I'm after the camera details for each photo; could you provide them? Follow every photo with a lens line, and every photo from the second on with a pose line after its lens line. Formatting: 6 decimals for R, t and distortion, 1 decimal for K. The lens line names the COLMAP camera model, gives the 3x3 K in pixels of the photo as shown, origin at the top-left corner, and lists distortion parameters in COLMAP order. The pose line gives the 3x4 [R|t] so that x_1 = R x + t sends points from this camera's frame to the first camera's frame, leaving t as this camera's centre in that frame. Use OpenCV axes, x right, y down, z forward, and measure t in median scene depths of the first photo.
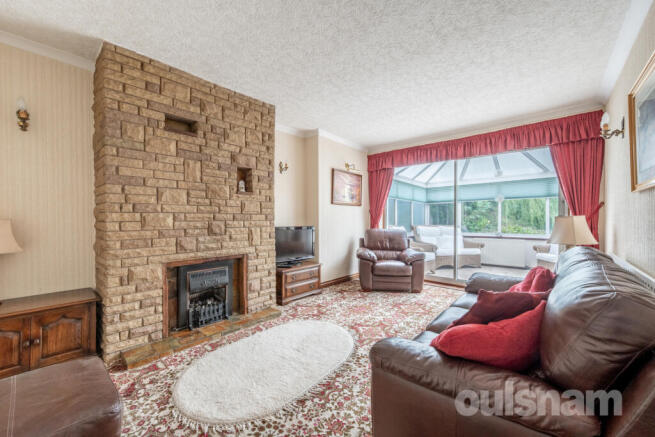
lens RADIAL K [[257.8, 0, 325.0], [0, 257.8, 219.8], [0, 0, 1]] dist [0.002659, -0.000175]
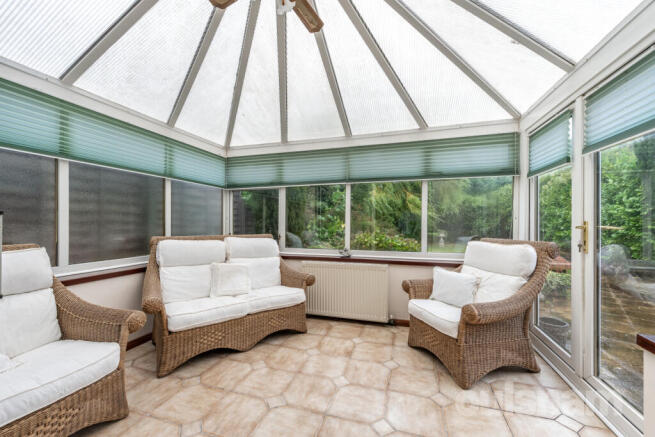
lens RADIAL K [[257.8, 0, 328.9], [0, 257.8, 219.8], [0, 0, 1]] dist [0.002659, -0.000175]
pose [[0.916654, 0.001363, 0.399680, 0.407541], [-0.001029, 0.999999, -0.001051, -0.004963], [-0.399681, 0.000552, 0.916654, 0.512626]]
